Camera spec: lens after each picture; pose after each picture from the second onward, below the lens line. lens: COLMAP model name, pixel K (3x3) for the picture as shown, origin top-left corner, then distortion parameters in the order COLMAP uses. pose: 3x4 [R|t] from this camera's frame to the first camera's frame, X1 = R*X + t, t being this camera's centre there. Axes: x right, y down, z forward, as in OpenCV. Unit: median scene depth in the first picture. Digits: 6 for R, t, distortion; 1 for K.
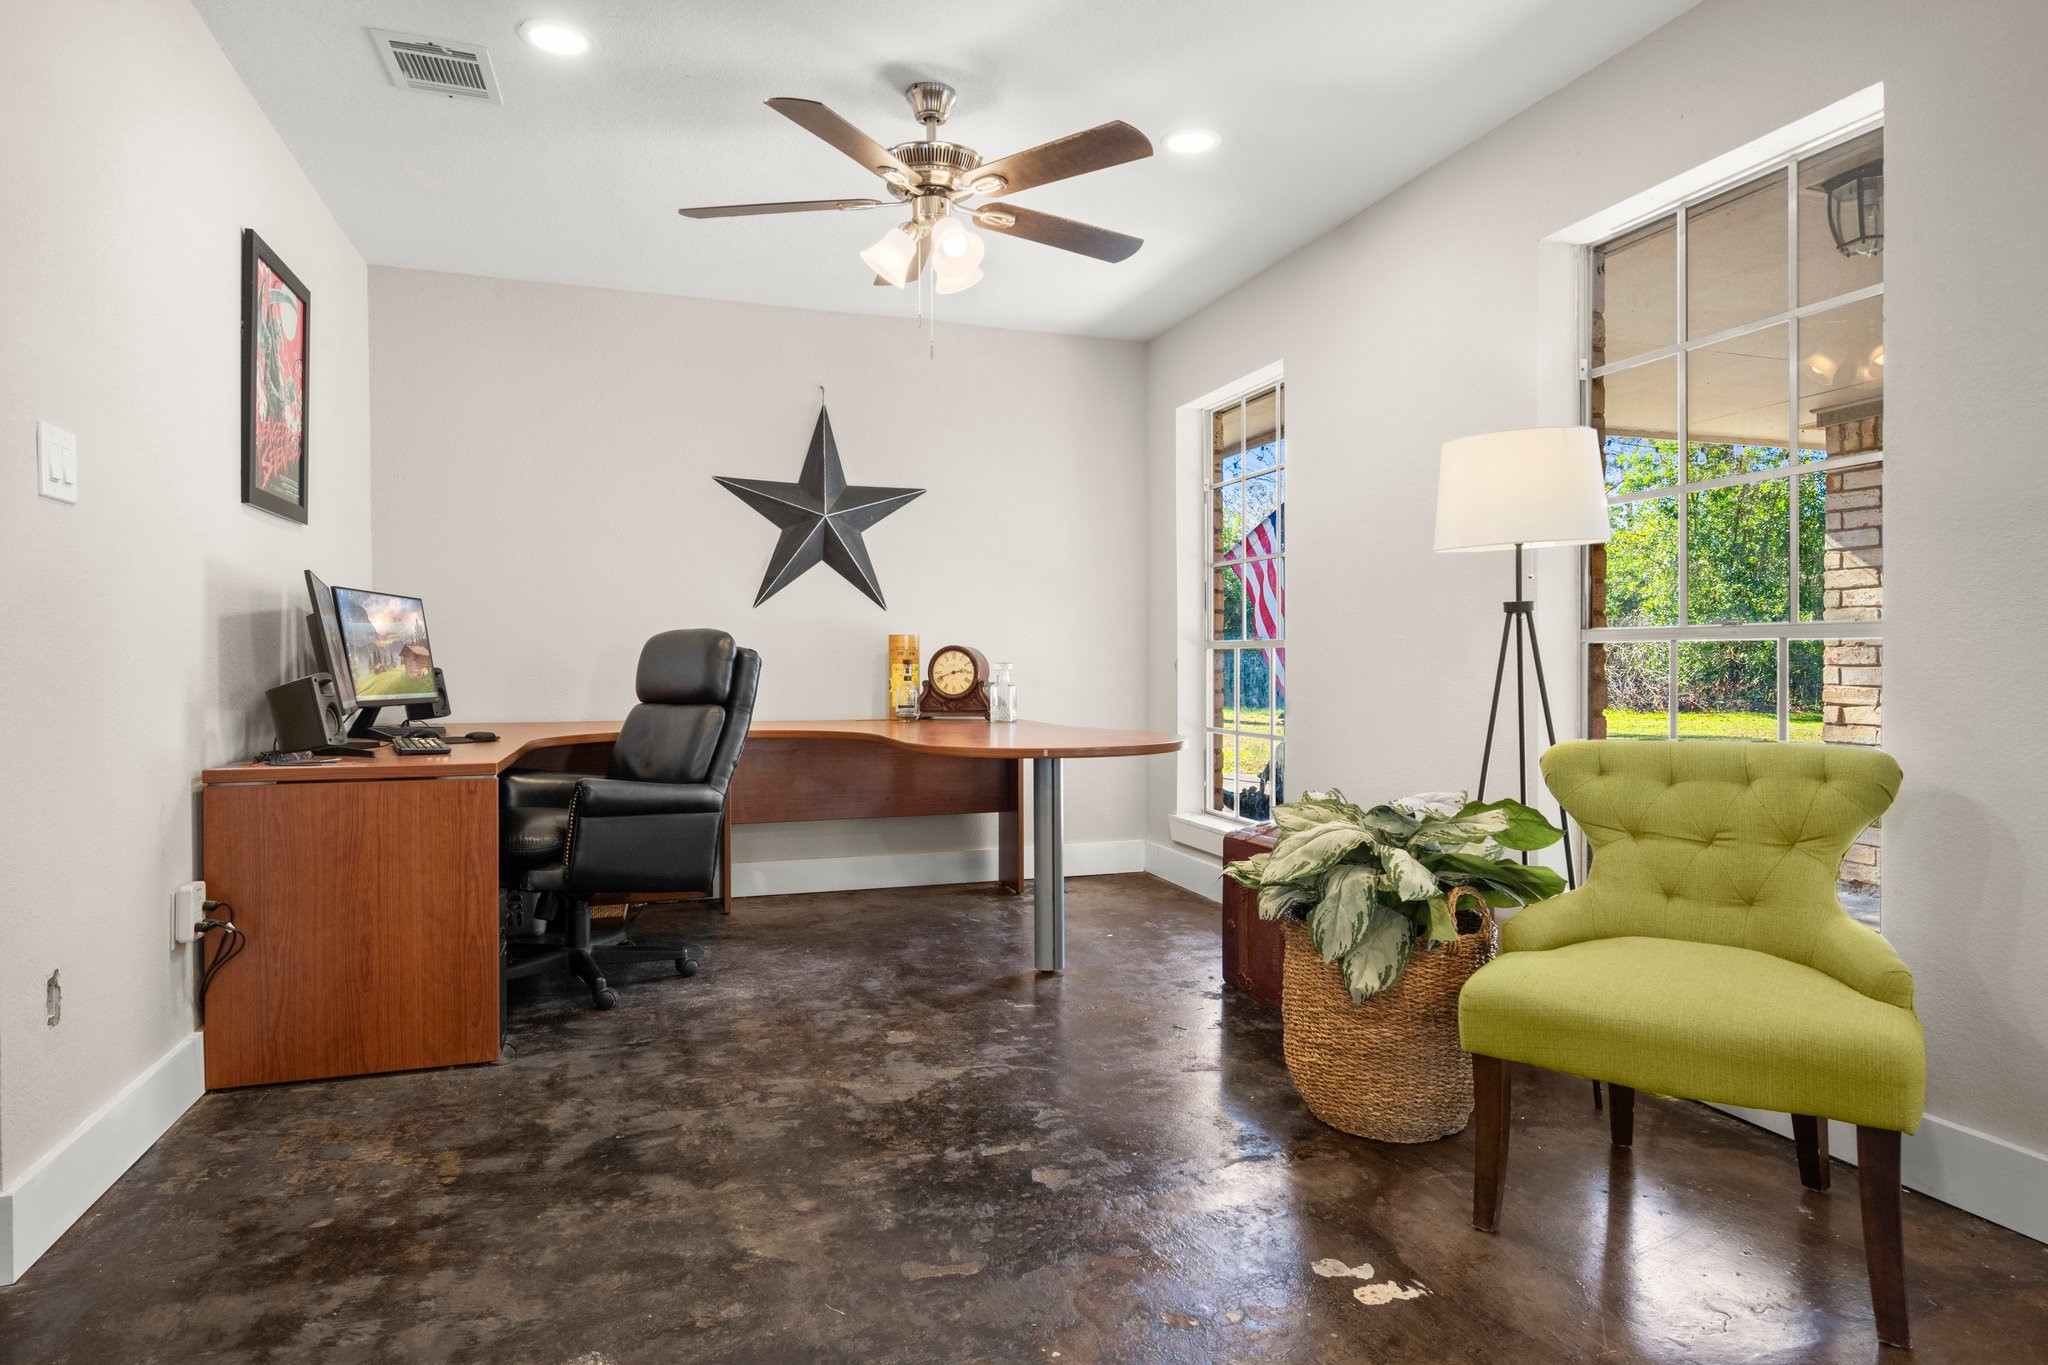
lens RADIAL K [[1174.1, 0, 1023.4], [0, 1174.1, 679.1], [0, 0, 1]] dist [0.003787, -0.000036]
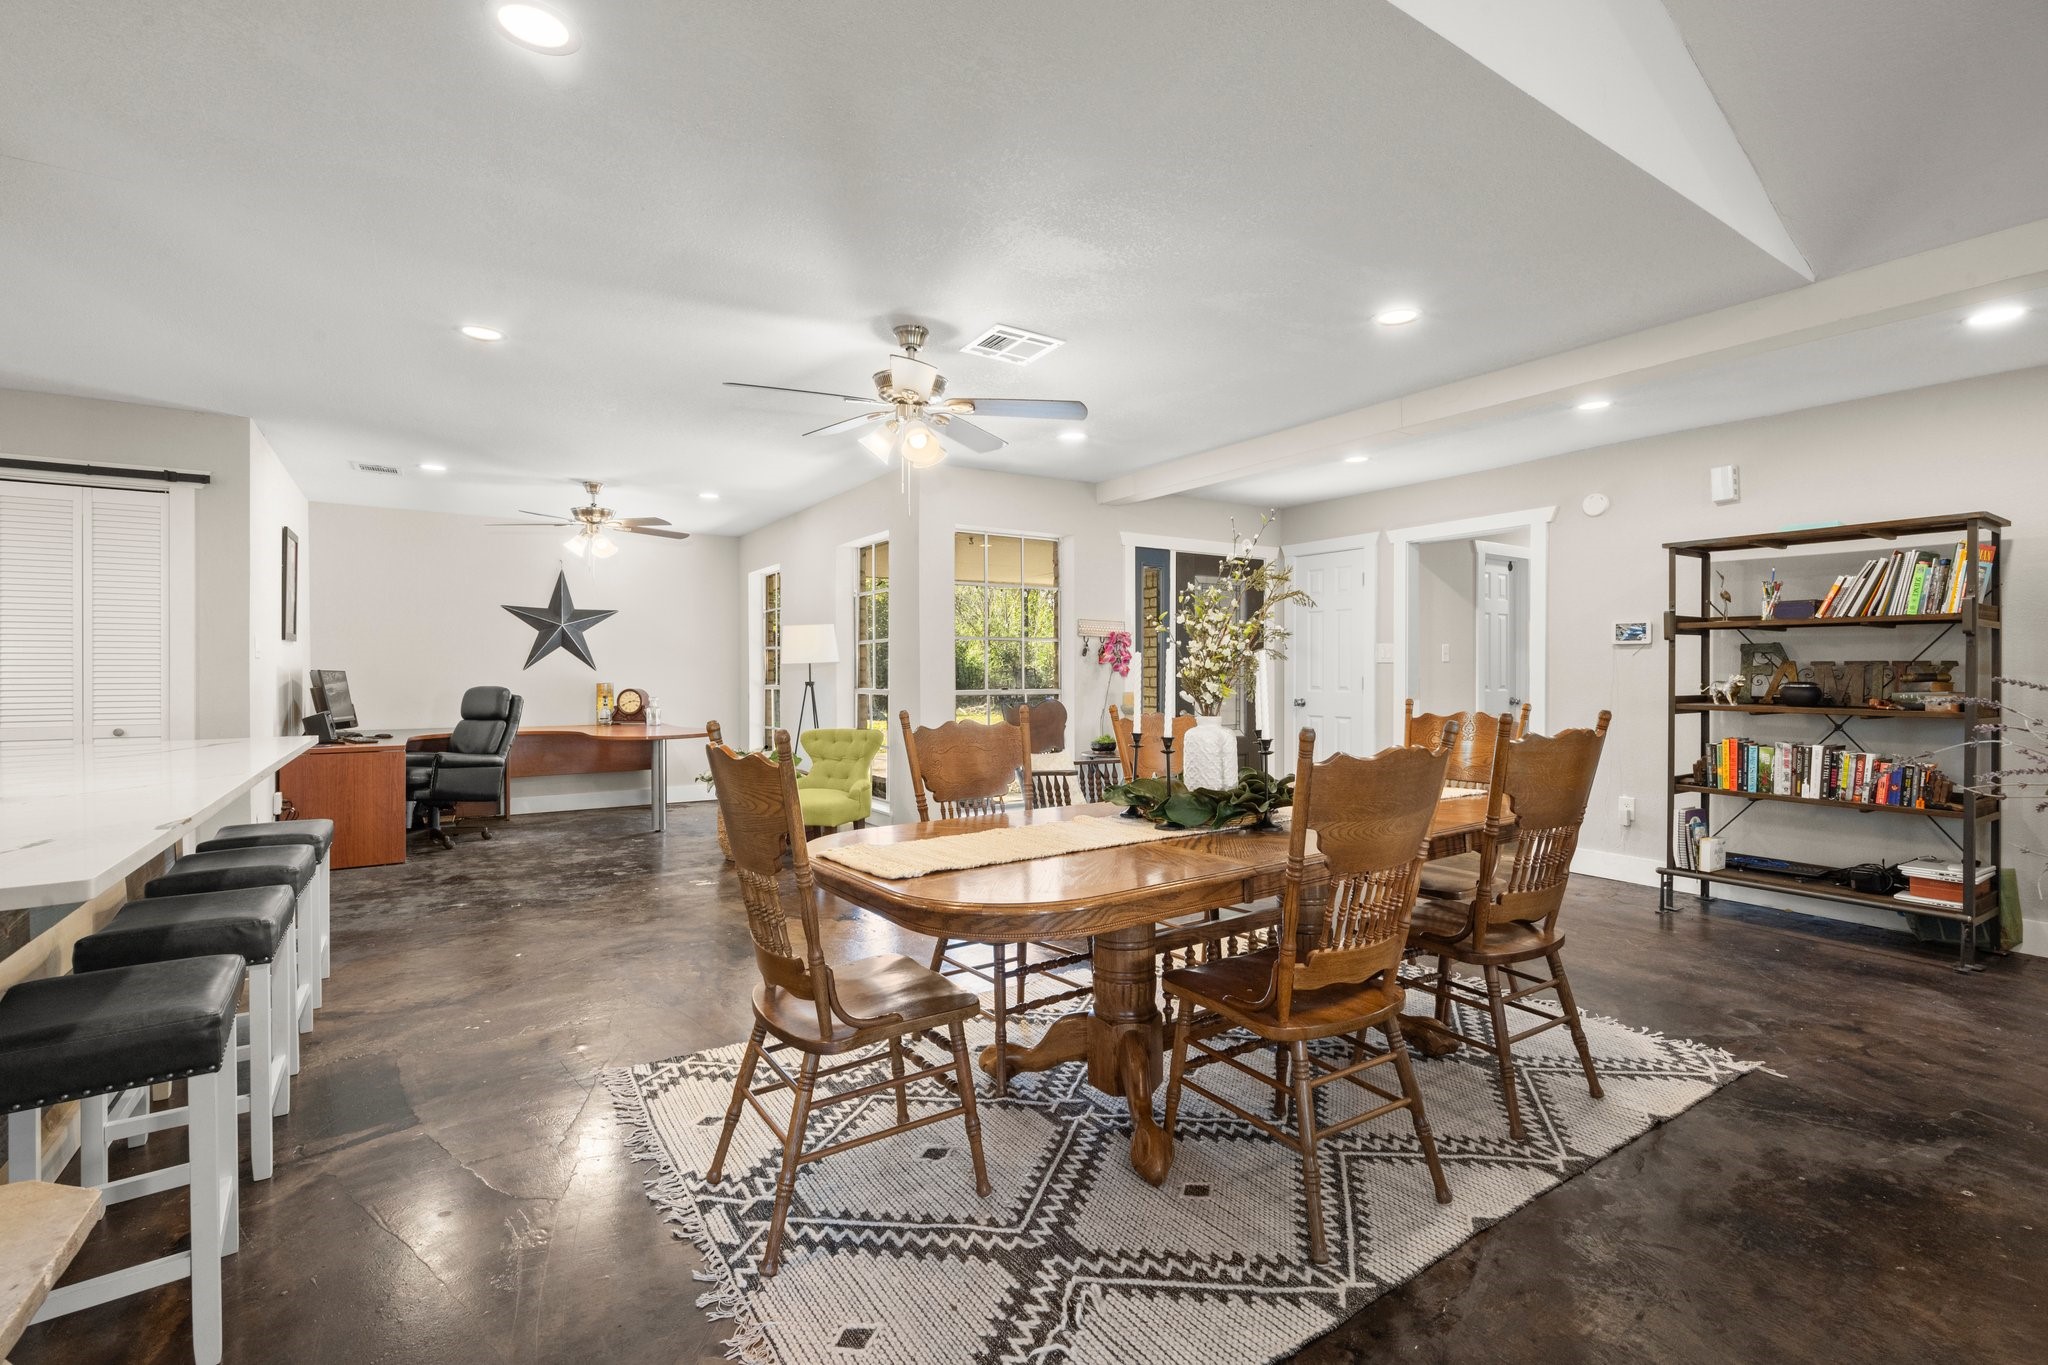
lens RADIAL K [[913.9, 0, 1026.0], [0, 913.9, 673.3], [0, 0, 1]] dist [-0.005528, -0.000137]
pose [[0.966047, -0.000605, 0.258366, 0.218553], [0.004466, 0.999887, -0.014360, -0.032161], [-0.258328, 0.015026, 0.965940, -0.805623]]
